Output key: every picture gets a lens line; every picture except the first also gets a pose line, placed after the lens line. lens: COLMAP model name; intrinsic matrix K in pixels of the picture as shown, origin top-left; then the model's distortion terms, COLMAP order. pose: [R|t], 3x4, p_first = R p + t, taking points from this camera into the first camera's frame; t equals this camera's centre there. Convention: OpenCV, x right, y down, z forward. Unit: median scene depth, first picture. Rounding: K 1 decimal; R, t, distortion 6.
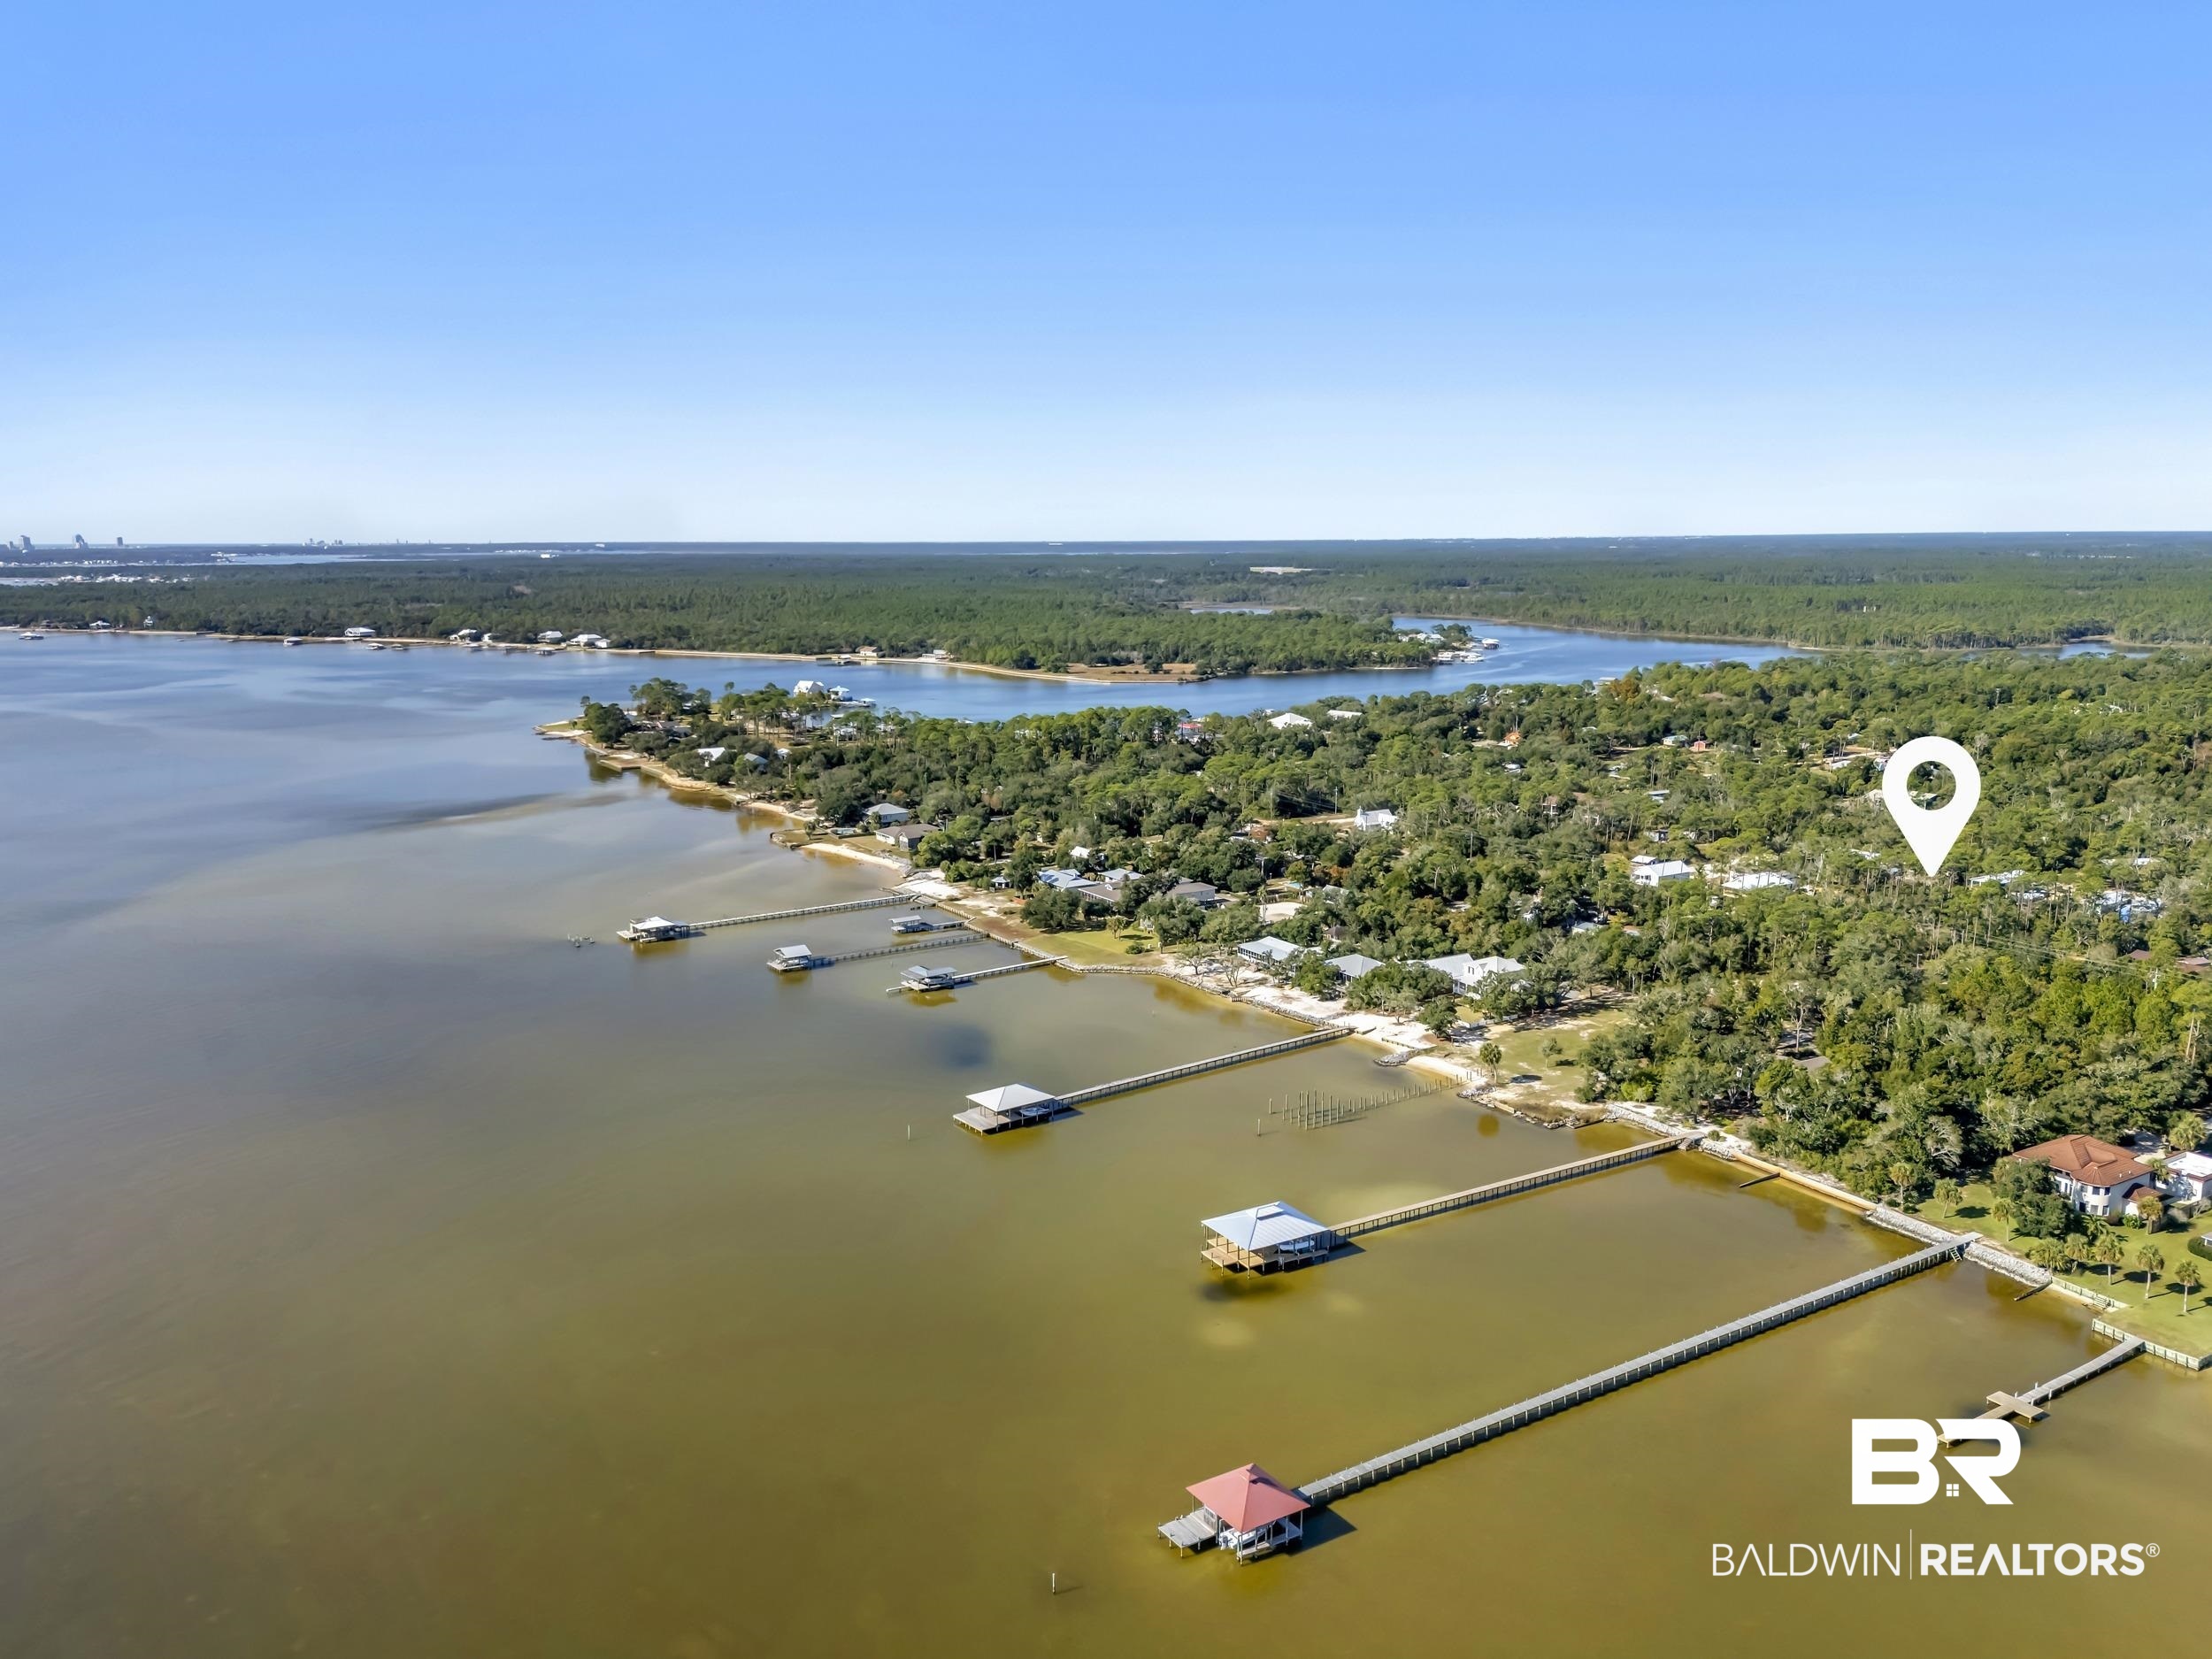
lens RADIAL K [[1645.0, 0, 1106.0], [0, 1645.0, 829.5], [0, 0, 1]] dist [0.087745, -0.082896]
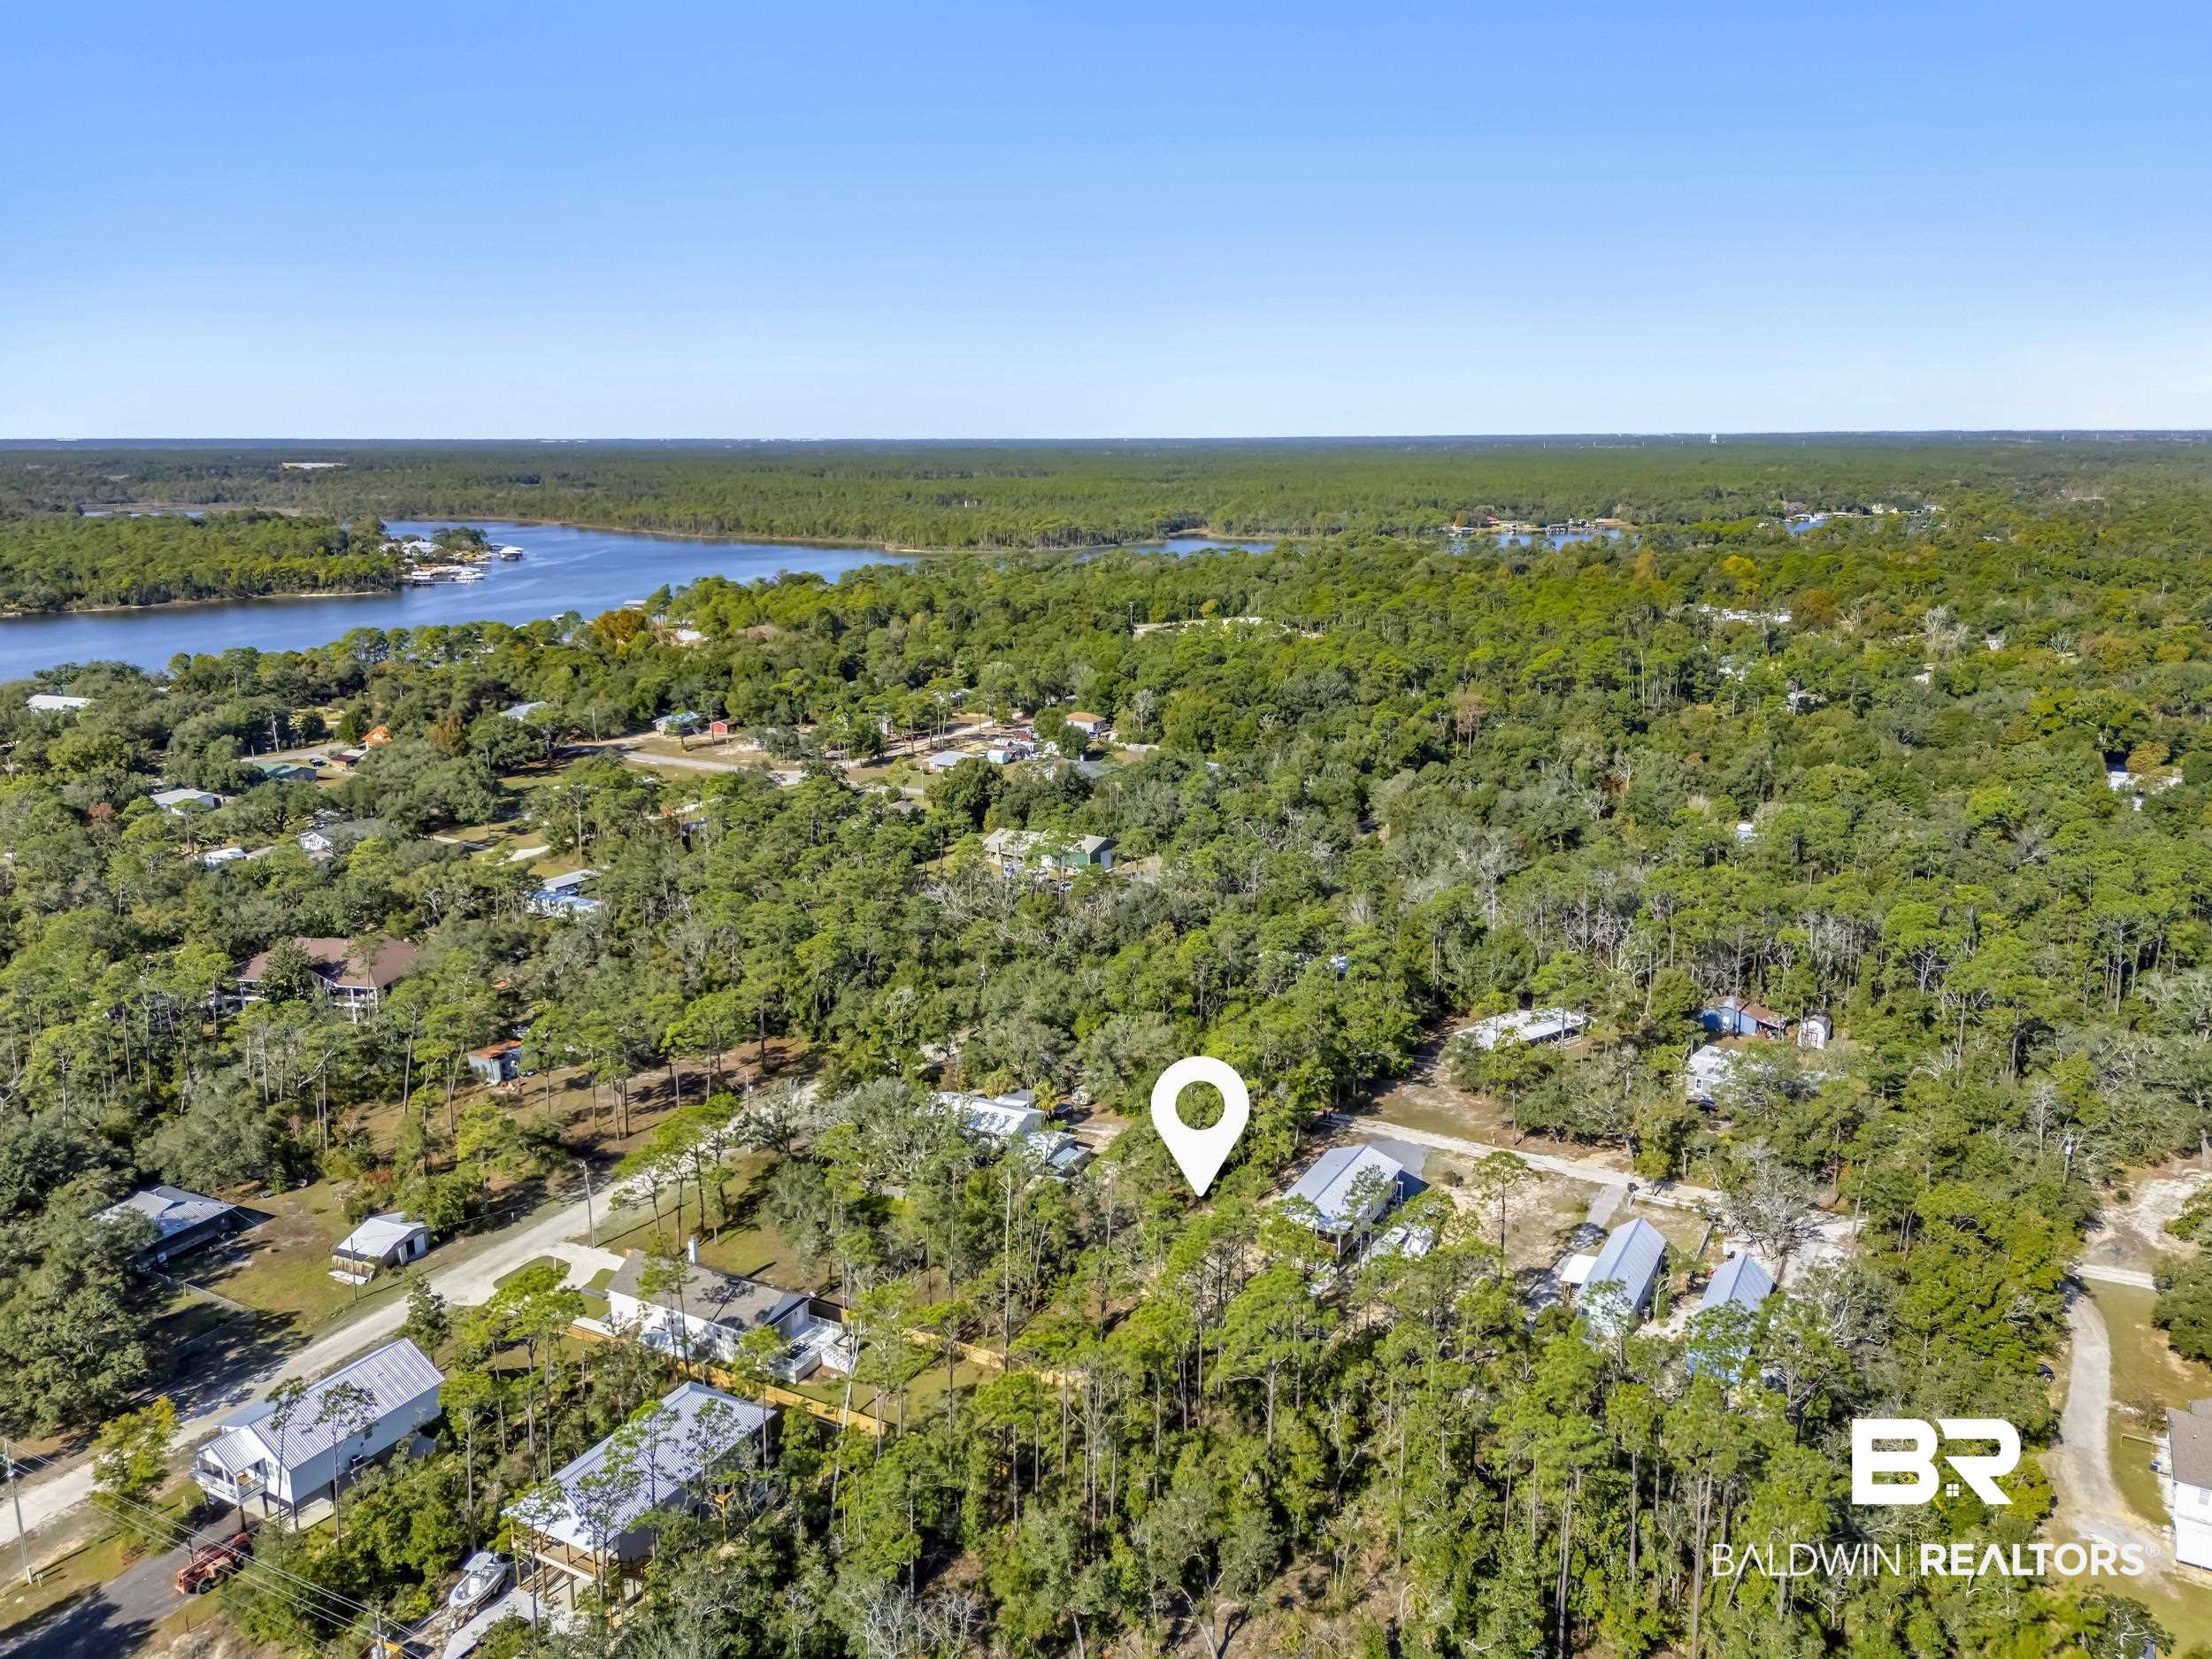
lens RADIAL K [[1645.0, 0, 1106.0], [0, 1645.0, 829.5], [0, 0, 1]] dist [0.087745, -0.082896]
pose [[0.875672, -0.110305, 0.470140, 0.110811], [0.083938, 0.993510, 0.076758, -0.026833], [-0.475556, -0.027752, 0.879248, 0.237531]]
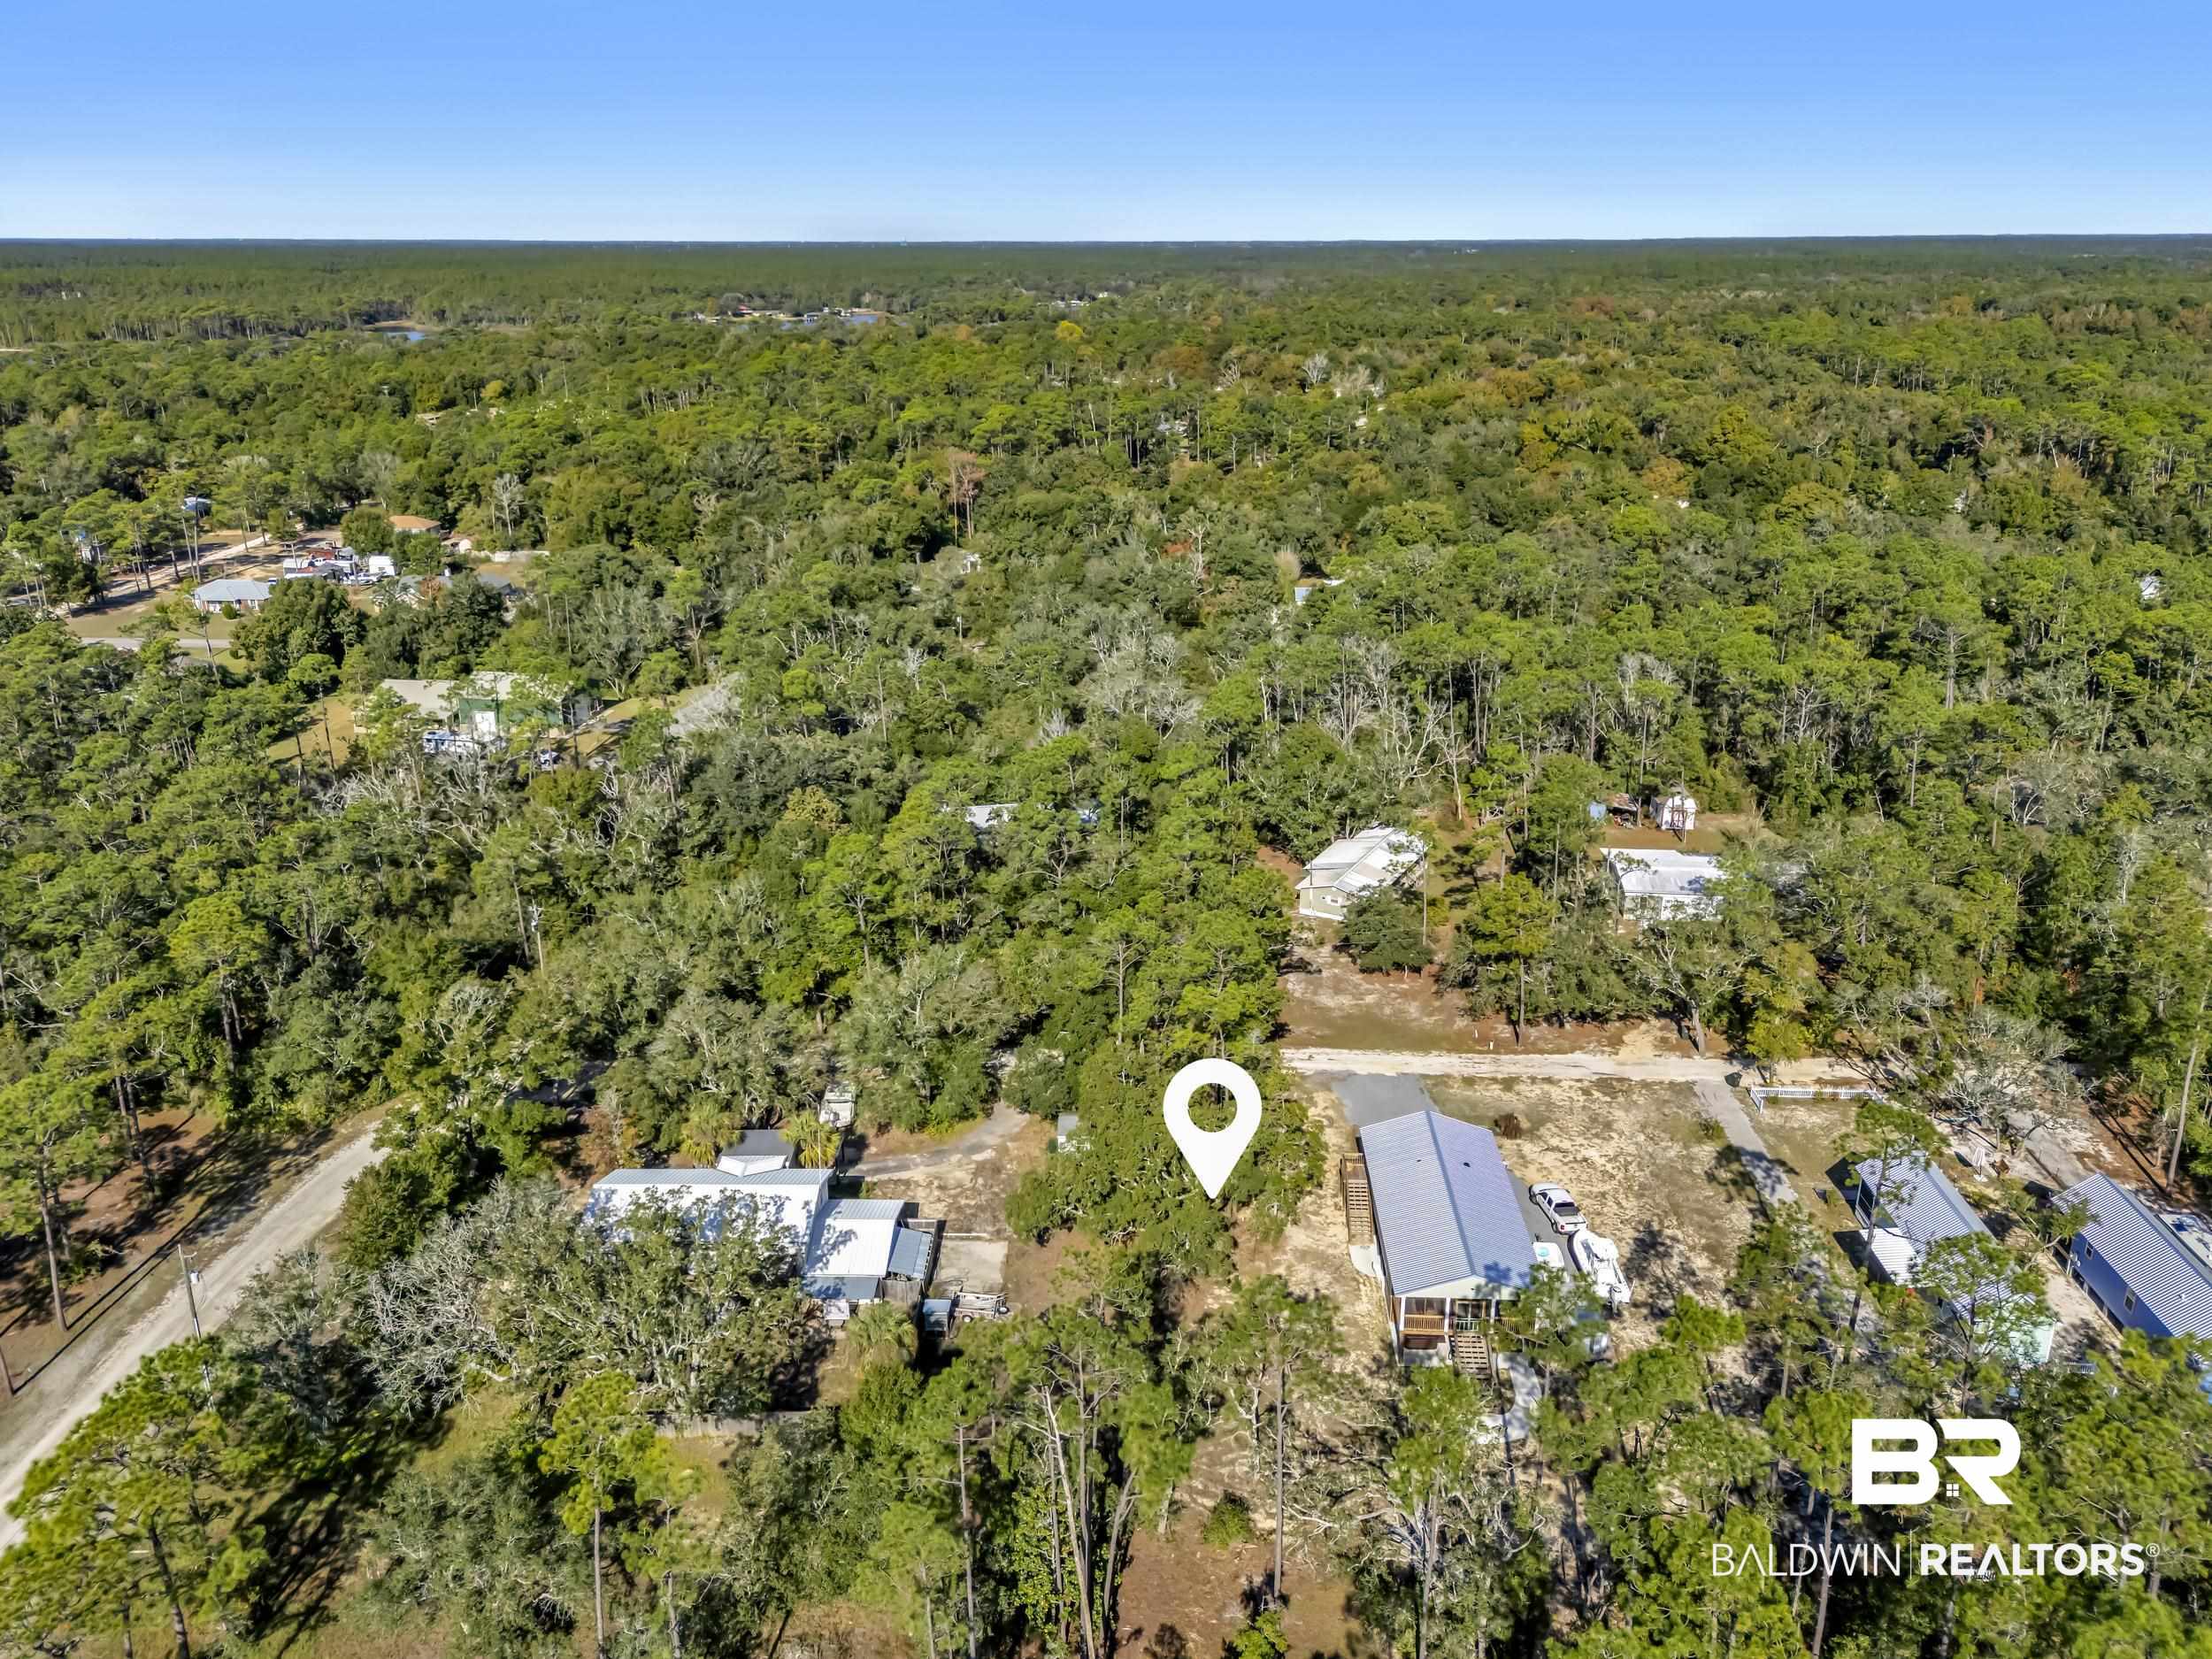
lens RADIAL K [[1645.0, 0, 1106.0], [0, 1645.0, 829.5], [0, 0, 1]] dist [0.087745, -0.082896]
pose [[0.566696, -0.273377, 0.777252, 0.121799], [0.145029, 0.961719, 0.232517, -0.023236], [-0.811063, -0.019042, 0.584649, 0.303155]]
